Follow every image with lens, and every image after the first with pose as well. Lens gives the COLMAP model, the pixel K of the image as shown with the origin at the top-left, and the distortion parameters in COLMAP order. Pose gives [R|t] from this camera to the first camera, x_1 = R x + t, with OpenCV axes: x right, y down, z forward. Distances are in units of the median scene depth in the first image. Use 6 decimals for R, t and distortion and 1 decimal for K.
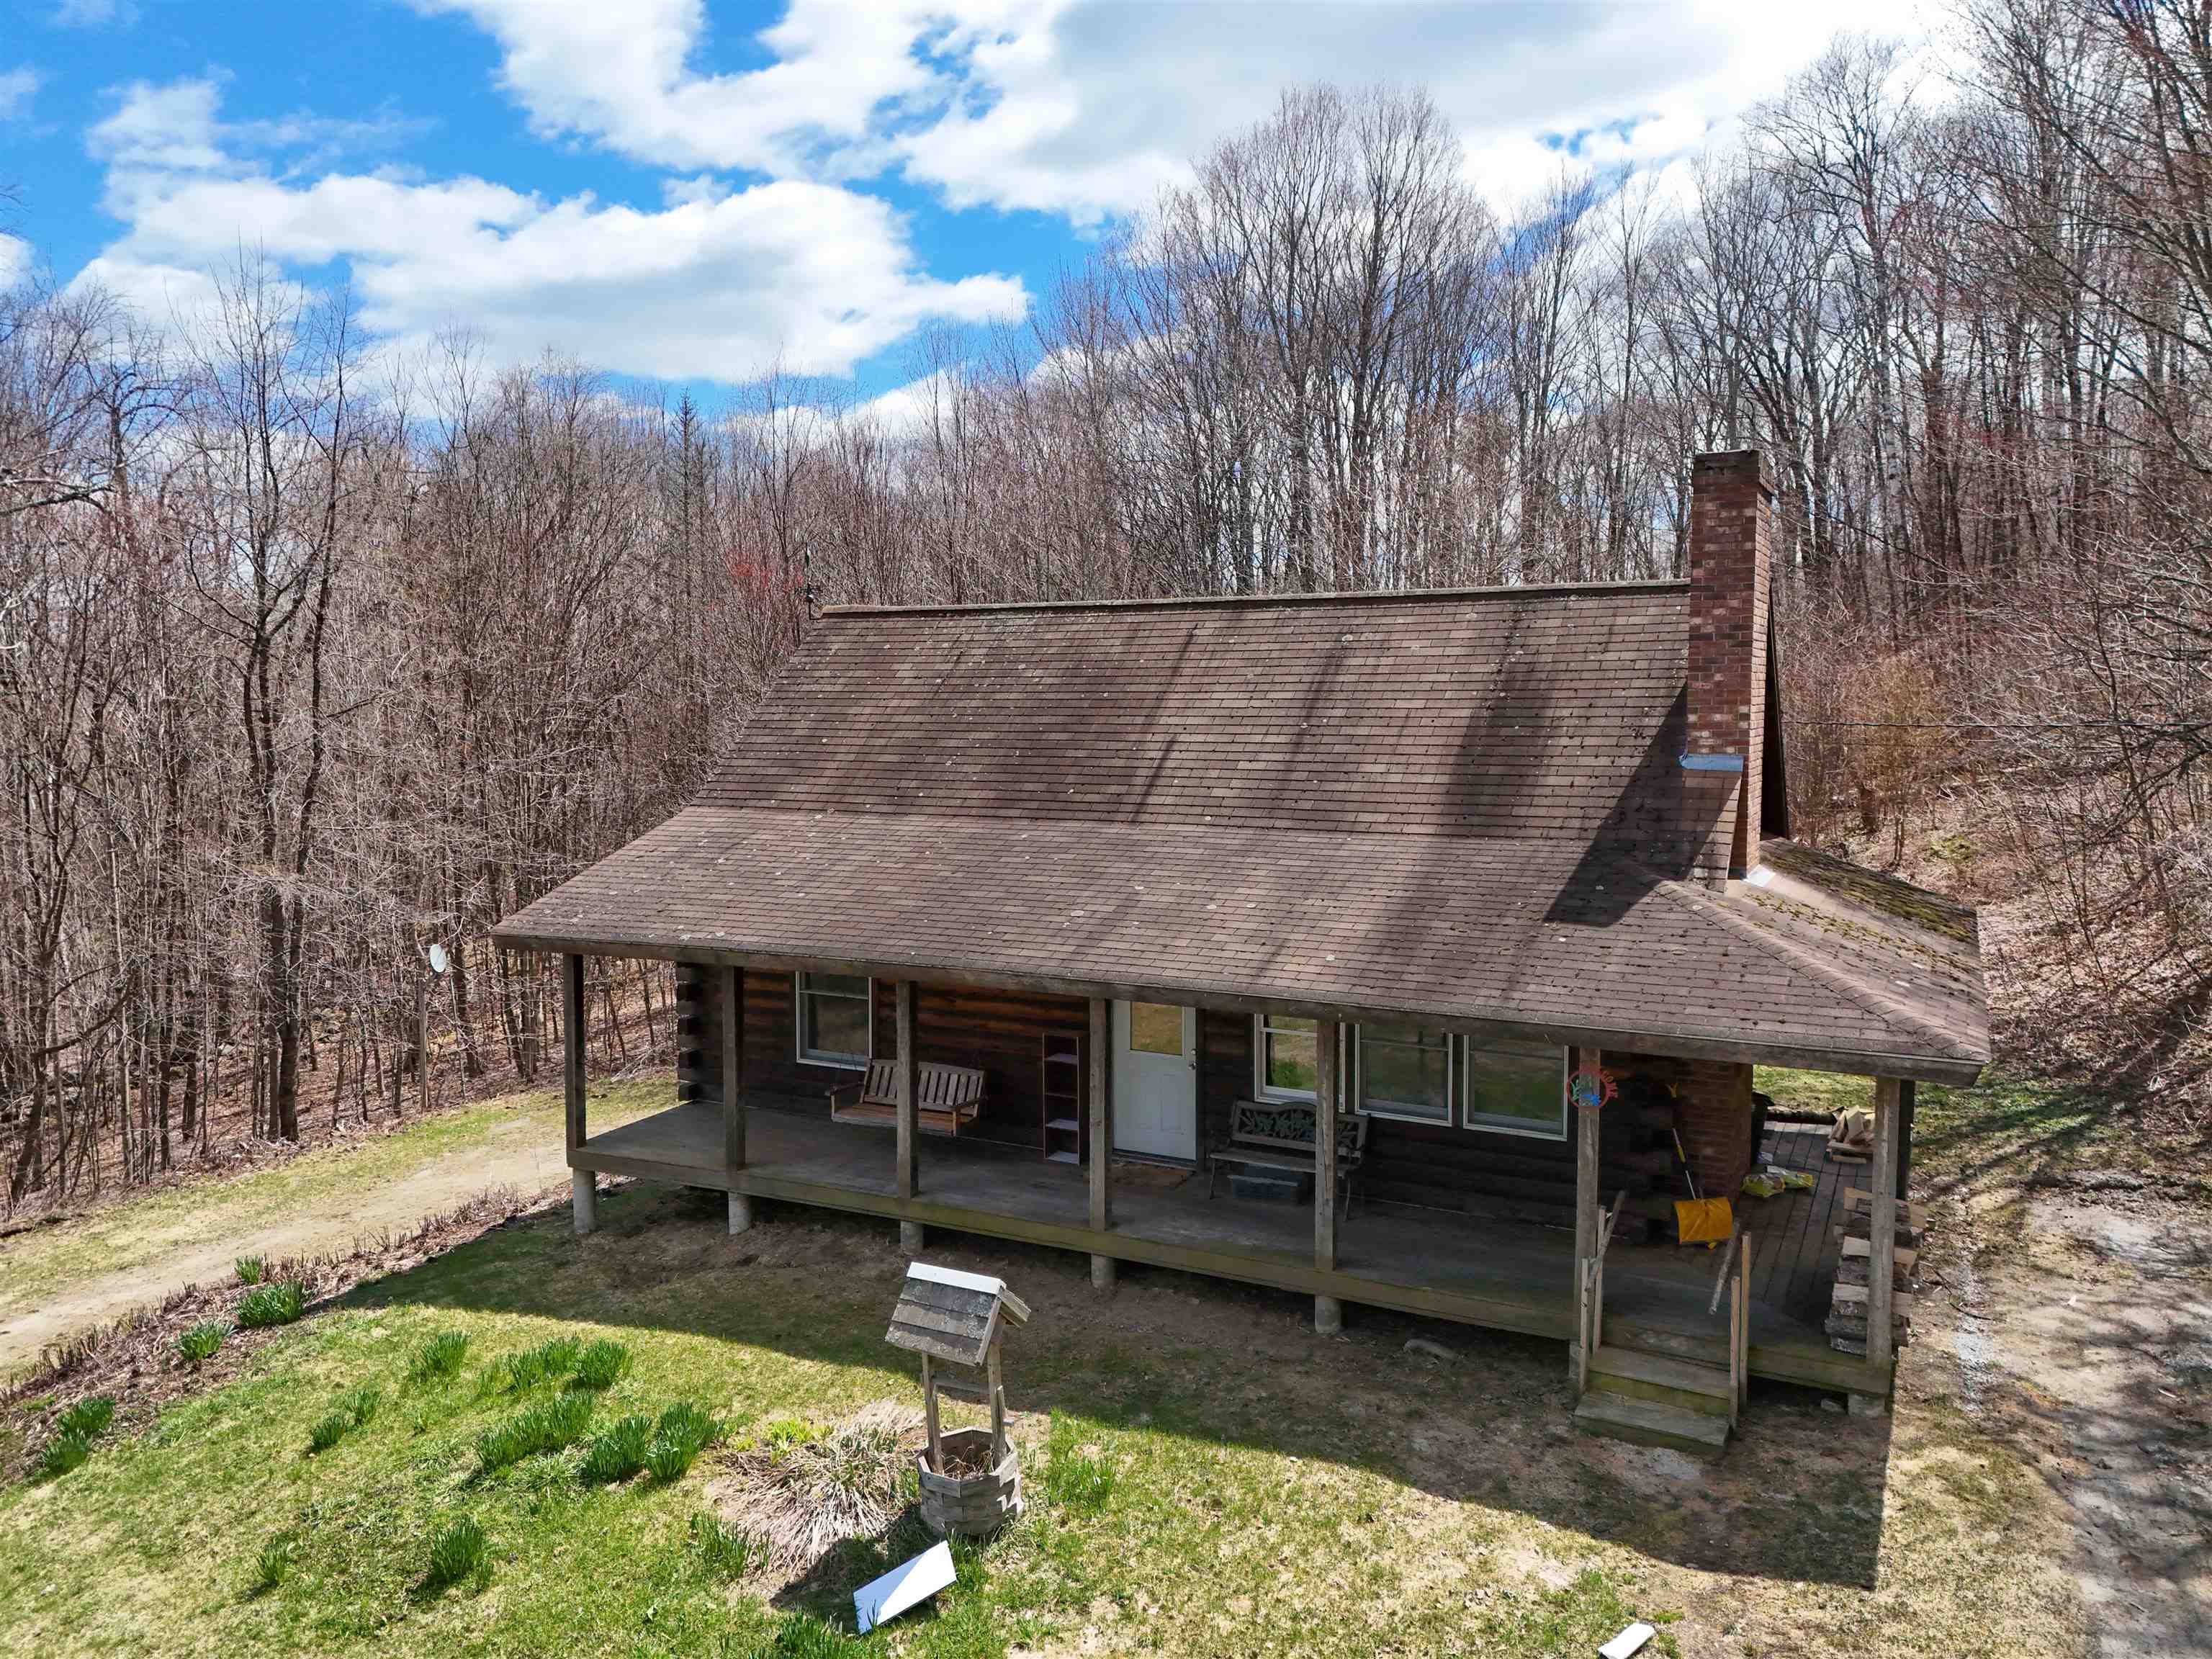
lens RADIAL K [[1598.5, 0, 1094.1], [0, 1598.5, 819.0], [0, 0, 1]] dist [0.027975, -0.009290]
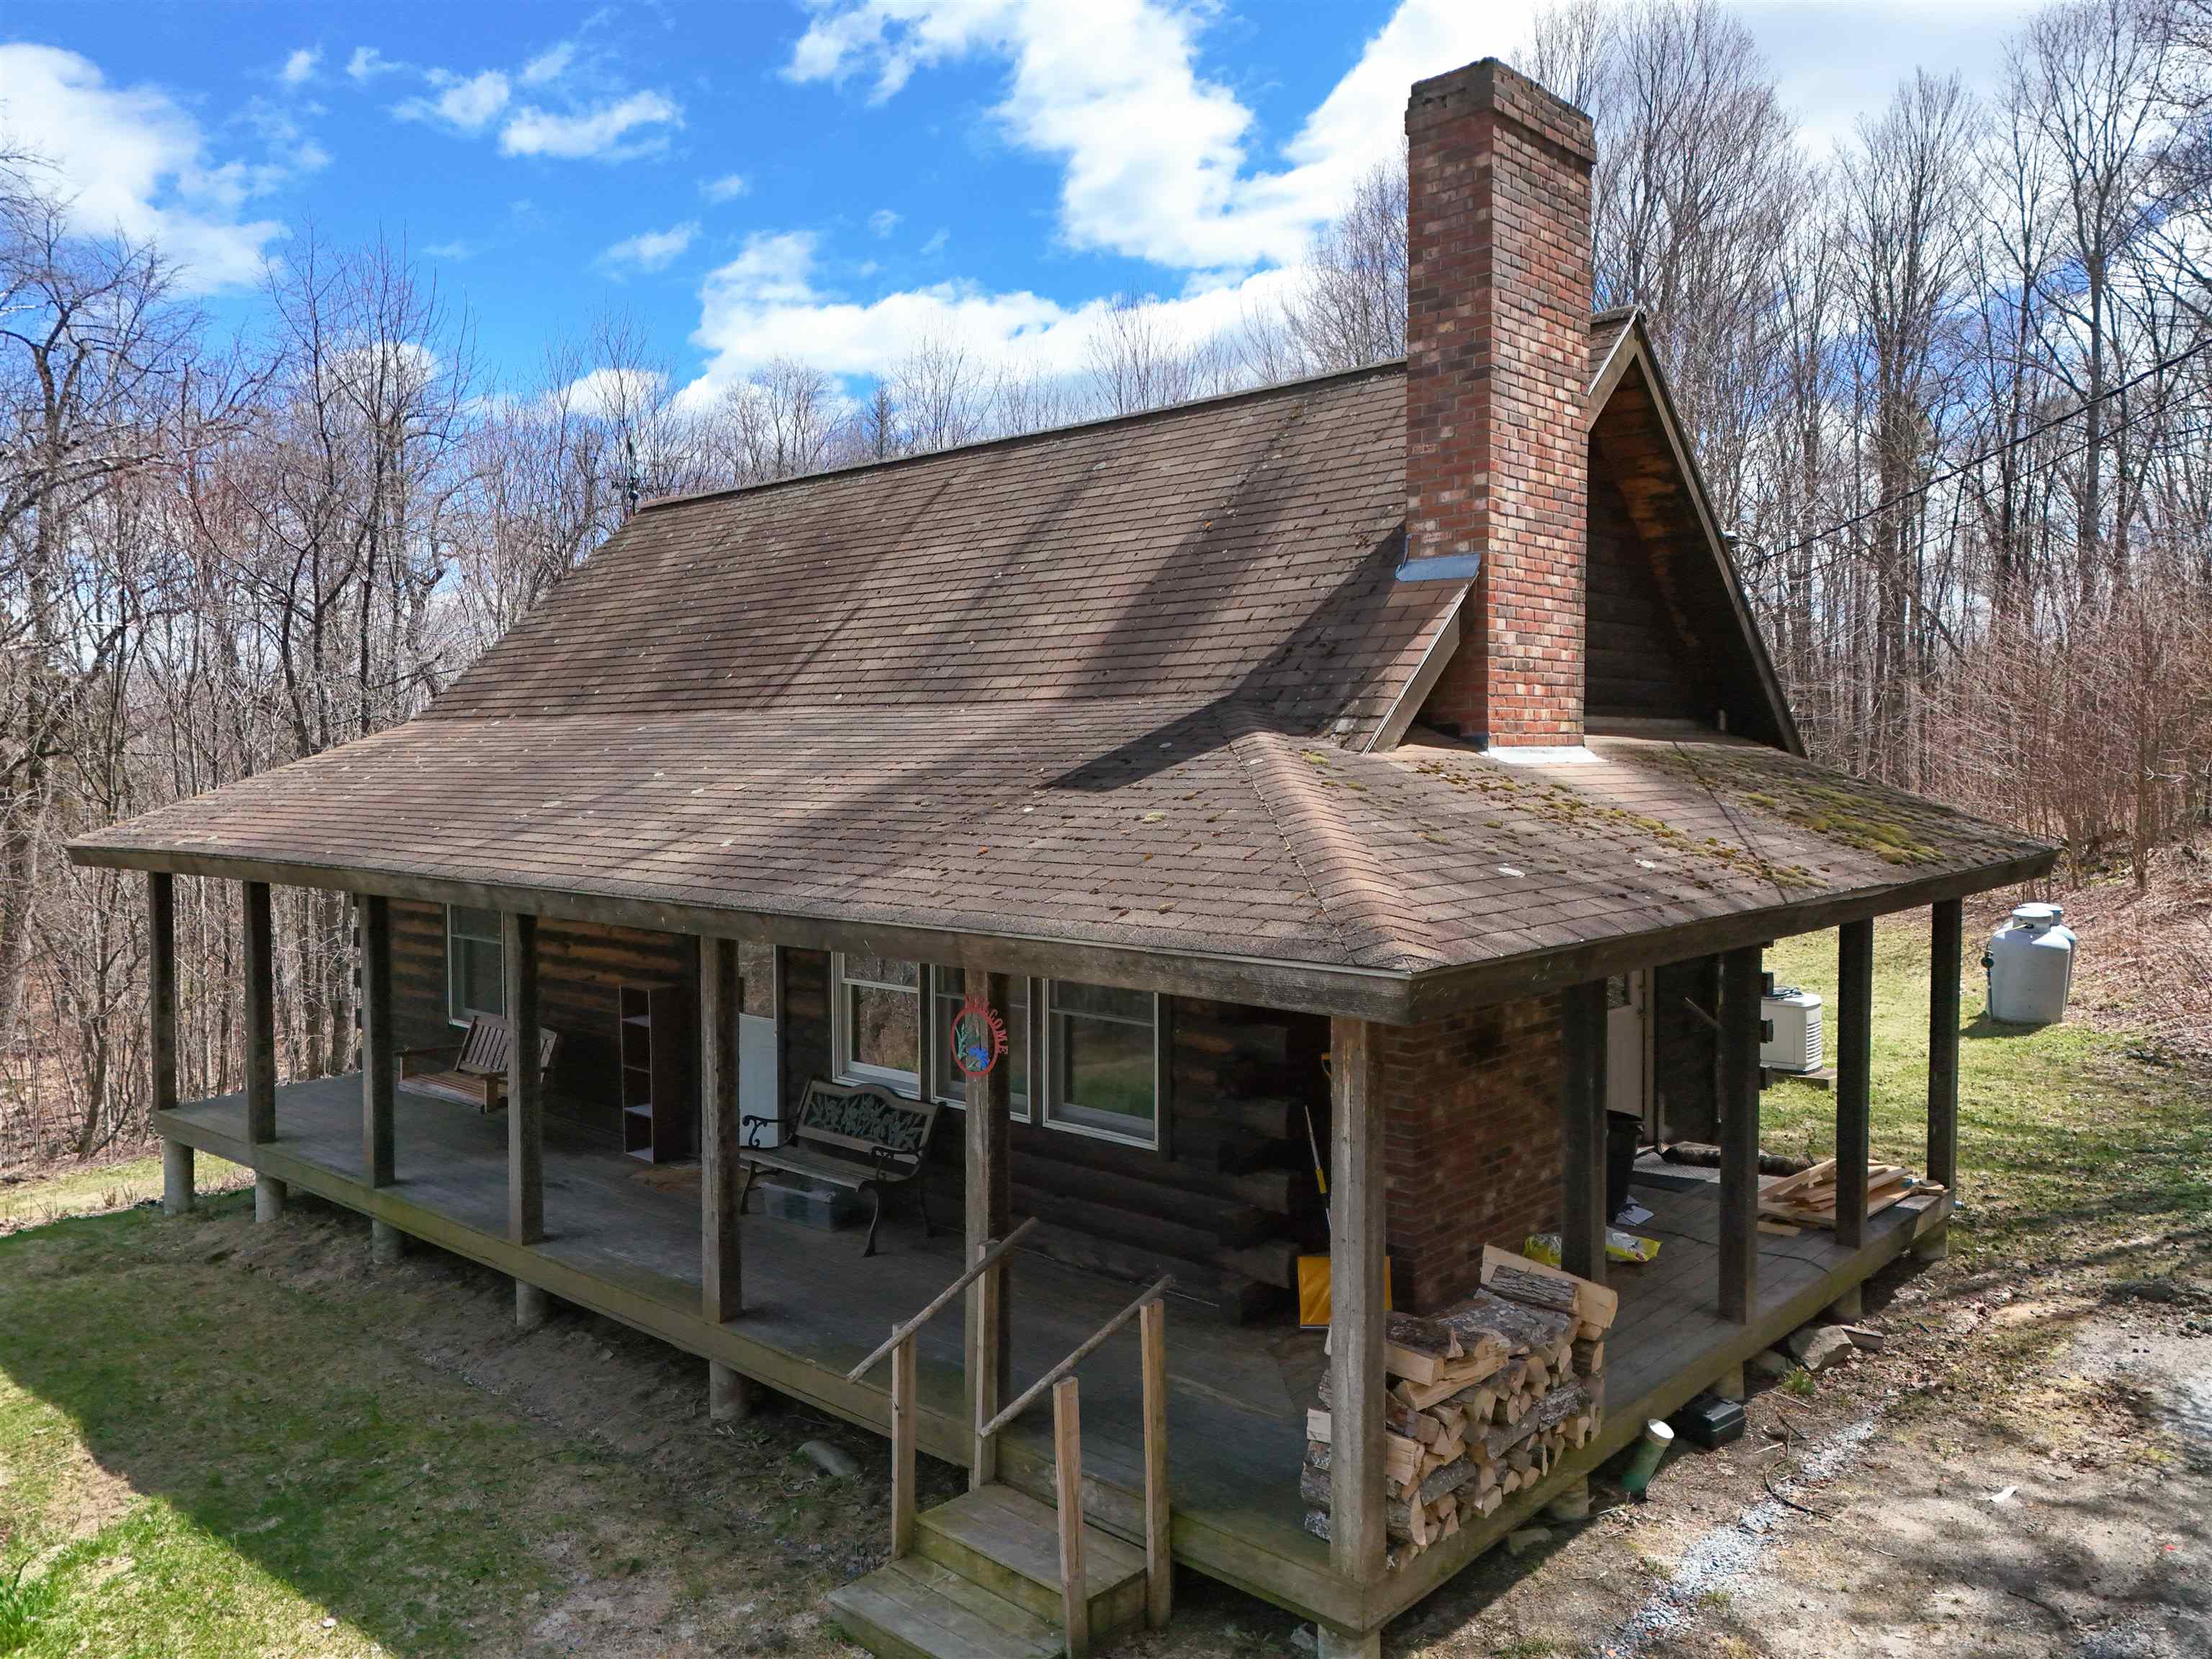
lens RADIAL K [[1606.4, 0, 1106.0], [0, 1606.4, 829.5], [0, 0, 1]] dist [0.025612, -0.005163]
pose [[0.969891, 0.010747, -0.243301, 0.400884], [-0.017058, 0.999570, -0.023848, 0.081826], [0.242940, 0.027281, 0.969658, 0.346636]]
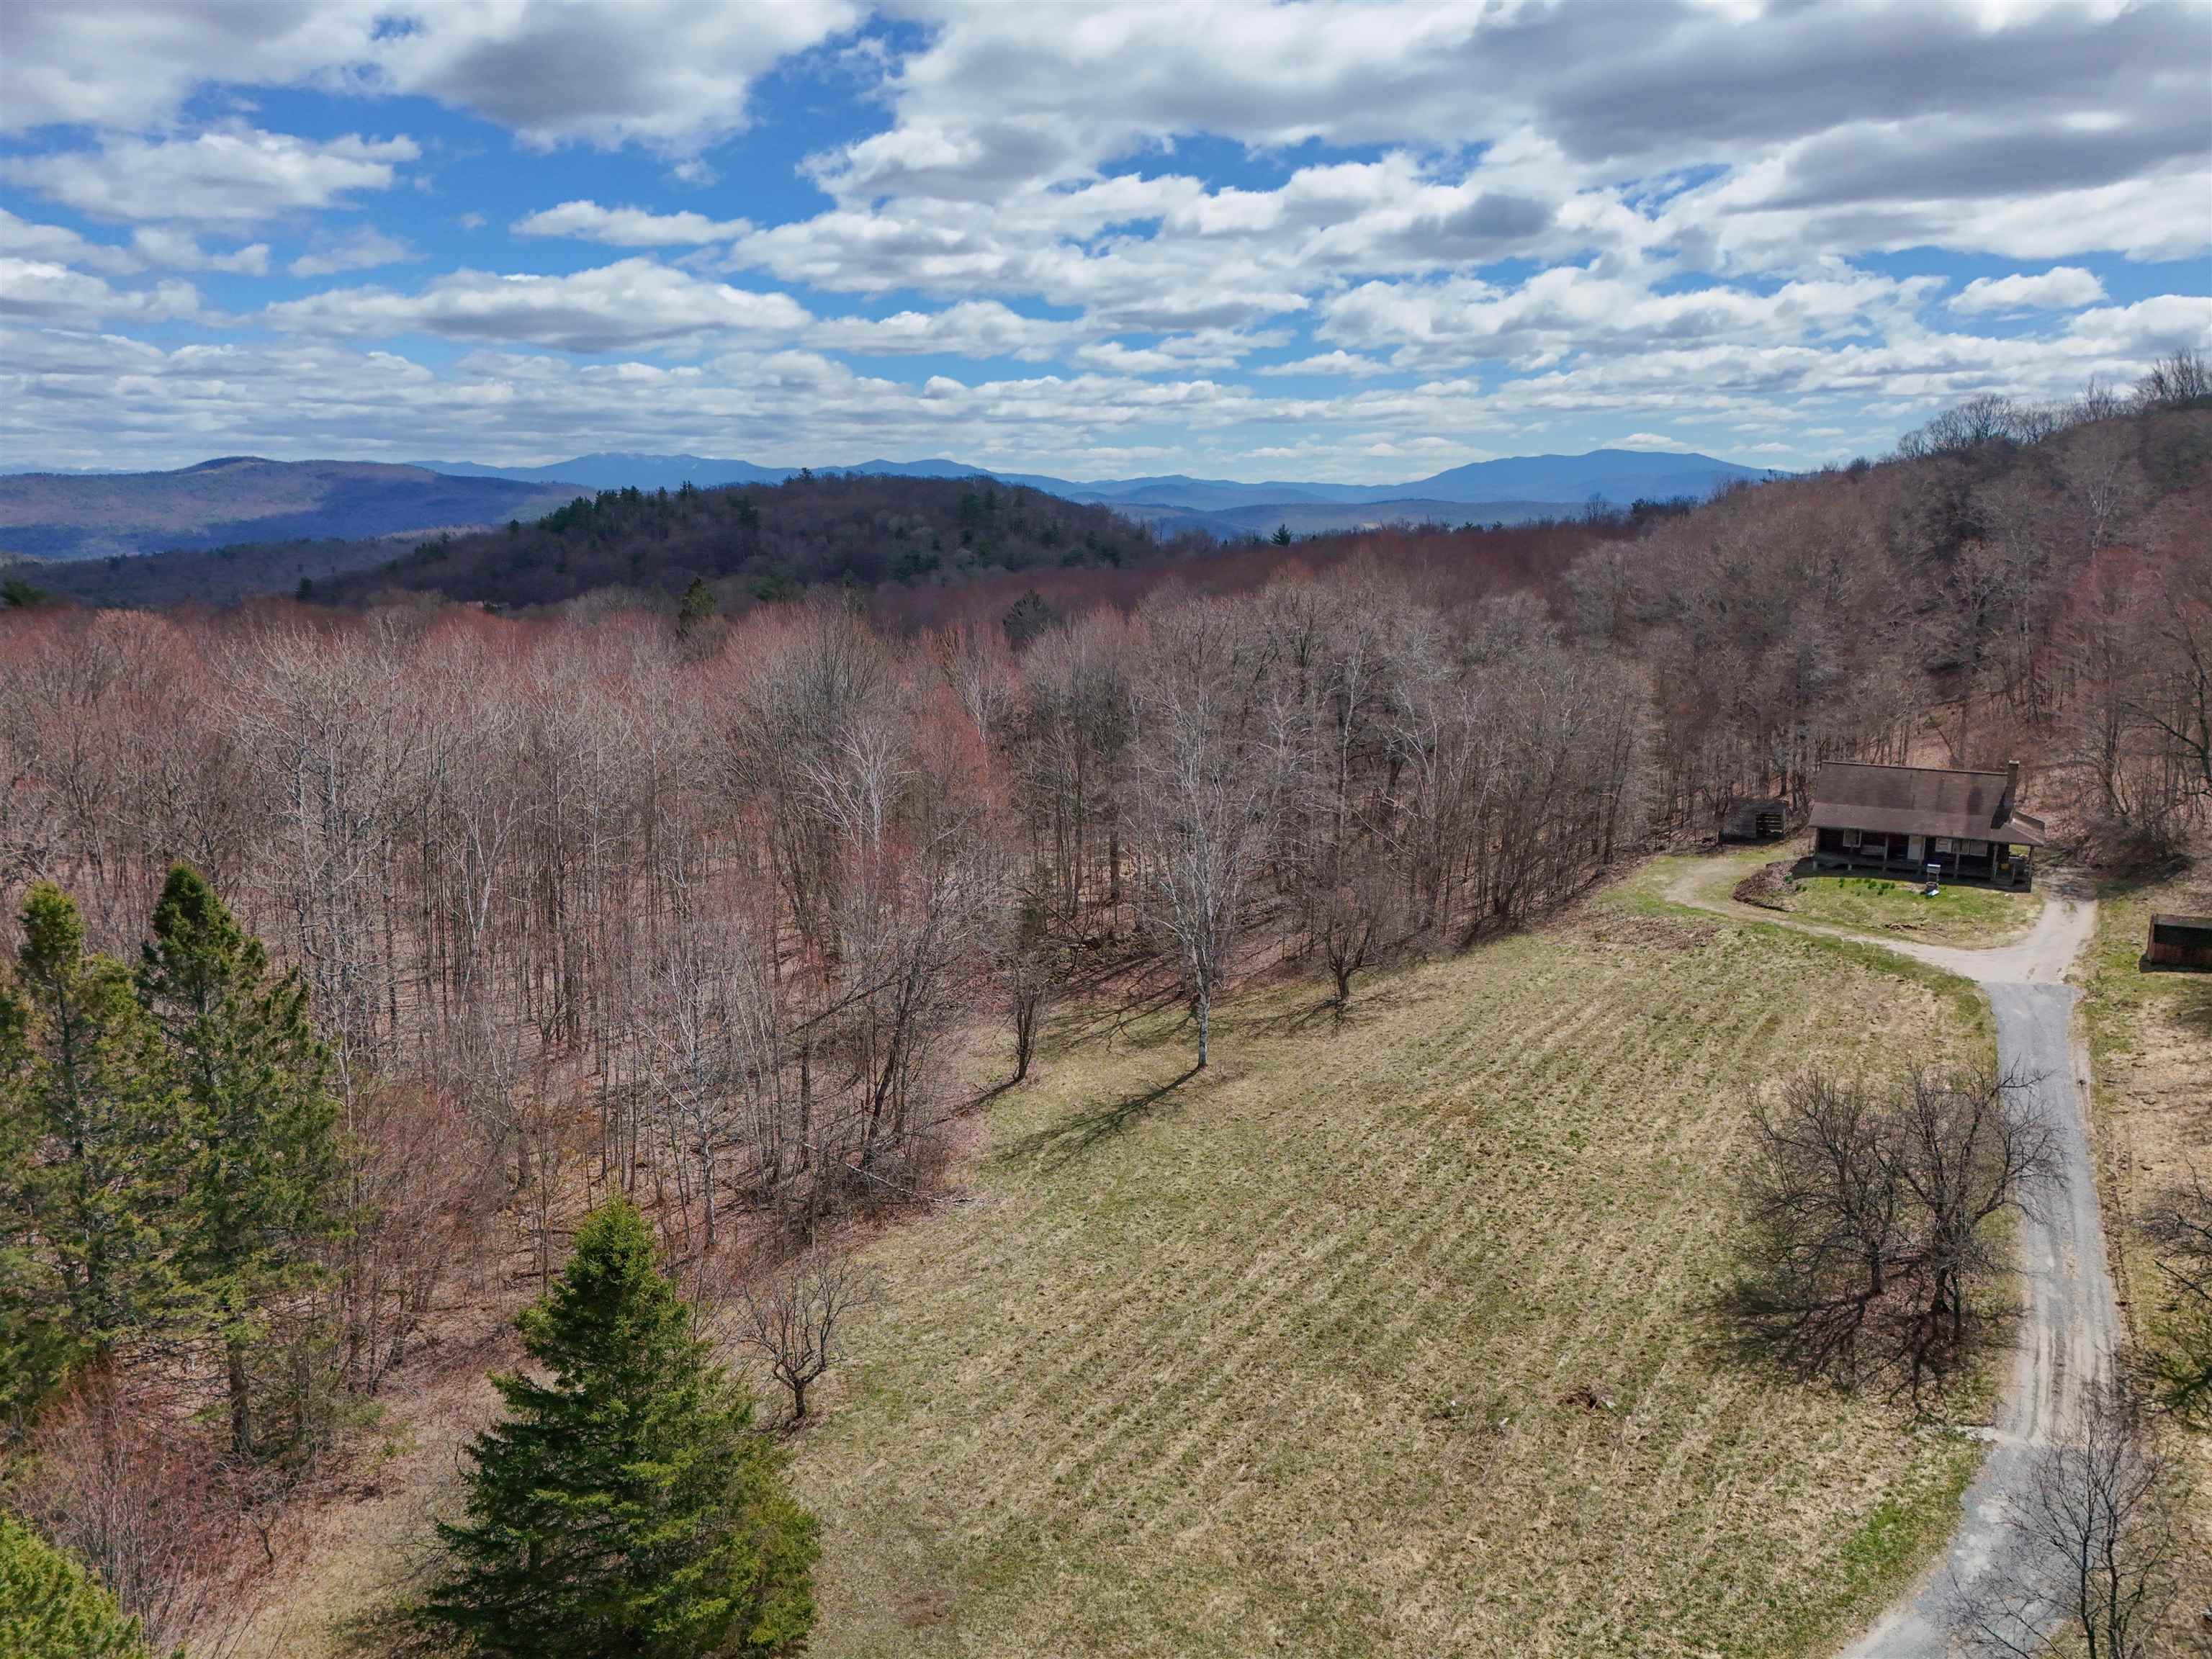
lens RADIAL K [[1598.5, 0, 1094.1], [0, 1598.5, 819.0], [0, 0, 1]] dist [0.027975, -0.009290]
pose [[0.998728, 0.011123, -0.049178, -3.272058], [-0.005365, 0.993270, 0.115696, -0.767576], [0.050134, -0.115285, 0.992066, -6.220910]]
